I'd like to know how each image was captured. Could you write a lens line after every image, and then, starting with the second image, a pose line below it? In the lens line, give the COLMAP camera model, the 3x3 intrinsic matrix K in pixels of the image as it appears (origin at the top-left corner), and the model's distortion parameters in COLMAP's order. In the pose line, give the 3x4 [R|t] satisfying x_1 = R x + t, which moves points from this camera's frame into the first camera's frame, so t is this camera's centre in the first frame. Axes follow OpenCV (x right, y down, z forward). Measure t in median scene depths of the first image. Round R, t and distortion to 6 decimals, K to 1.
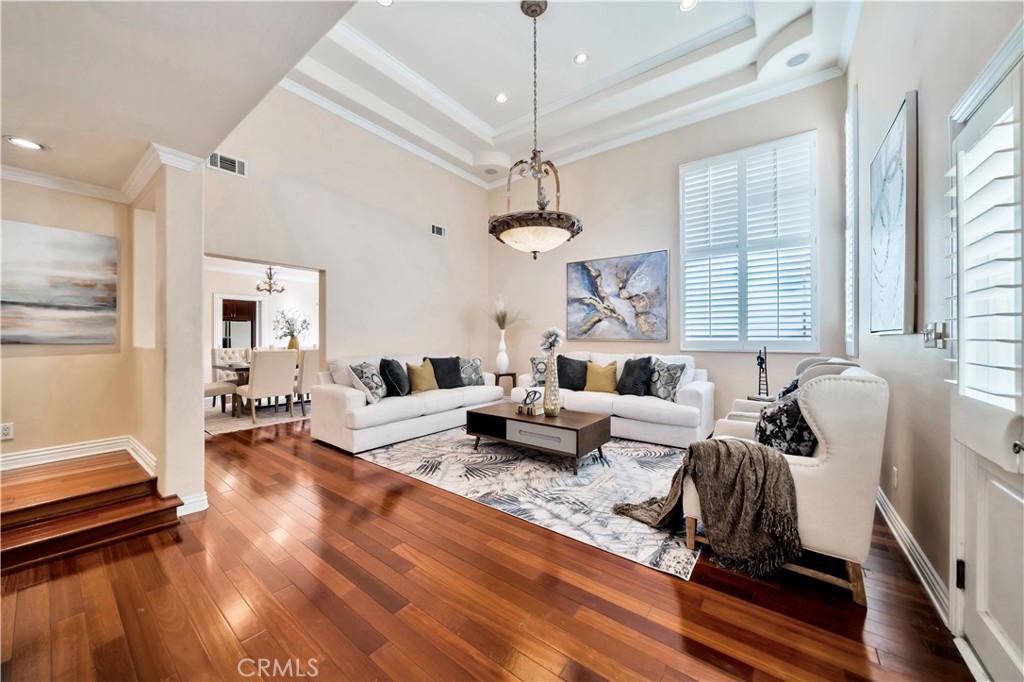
lens RADIAL K [[365.4, 0, 506.0], [0, 365.4, 340.6], [0, 0, 1]] dist [-0.000421, -0.000013]
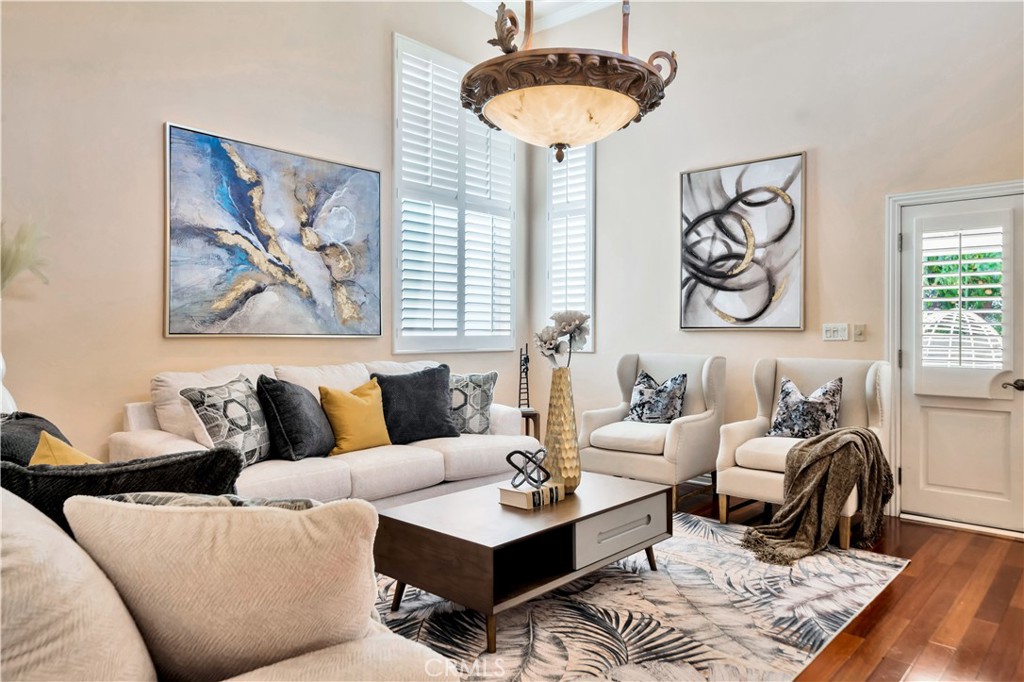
lens RADIAL K [[677.2, 0, 509.6], [0, 677.2, 335.7], [0, 0, 1]] dist [-0.000236, 0.001788]
pose [[0.079306, -0.001432, 0.996849, -0.630725], [0.005405, 0.999985, 0.001006, -0.001540], [-0.996836, 0.005308, 0.079313, 0.812727]]
